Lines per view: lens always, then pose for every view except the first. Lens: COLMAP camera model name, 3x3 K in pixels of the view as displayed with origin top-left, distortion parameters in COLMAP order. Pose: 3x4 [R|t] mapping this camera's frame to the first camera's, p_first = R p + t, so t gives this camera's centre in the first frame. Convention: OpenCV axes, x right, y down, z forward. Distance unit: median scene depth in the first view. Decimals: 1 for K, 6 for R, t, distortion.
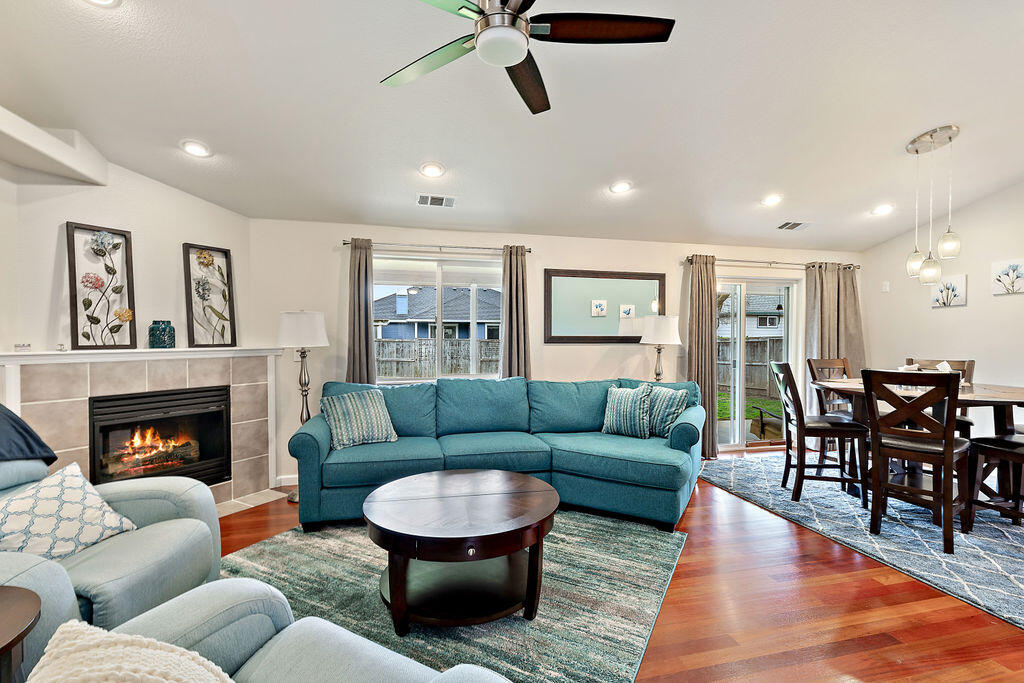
lens RADIAL K [[471.0, 0, 520.0], [0, 471.0, 344.3], [0, 0, 1]] dist [0.006587, -0.001215]
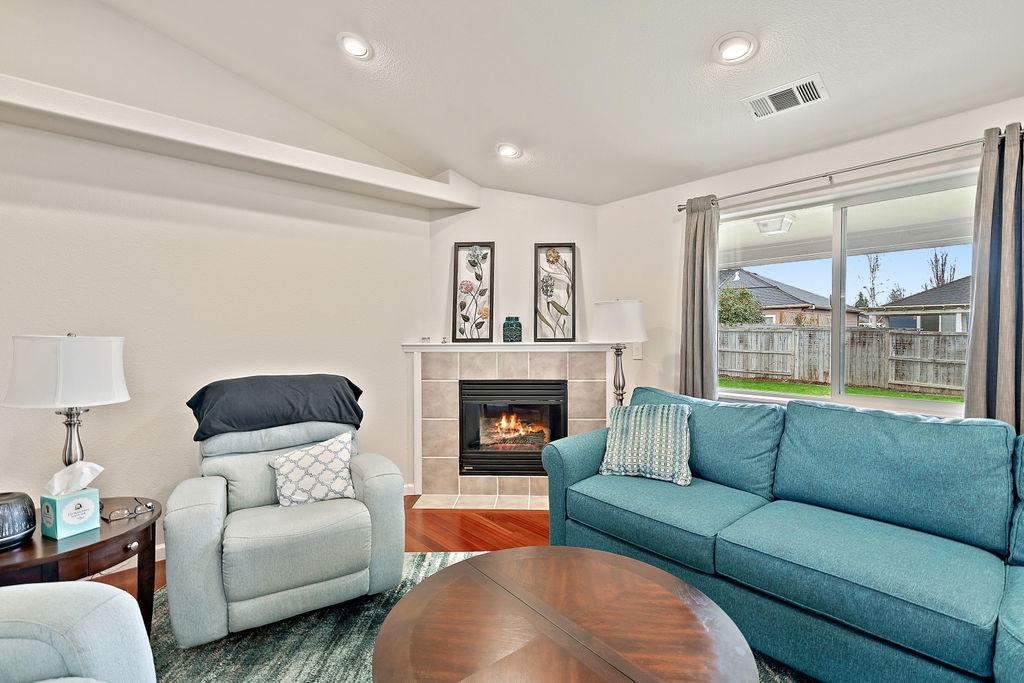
lens RADIAL K [[471.0, 0, 512.3], [0, 471.0, 337.8], [0, 0, 1]] dist [0.006587, -0.001215]
pose [[0.451297, 0.006924, -0.892347, 0.226202], [-0.008579, 0.999957, 0.003420, -0.005137], [0.892333, 0.006112, 0.451337, 0.485029]]
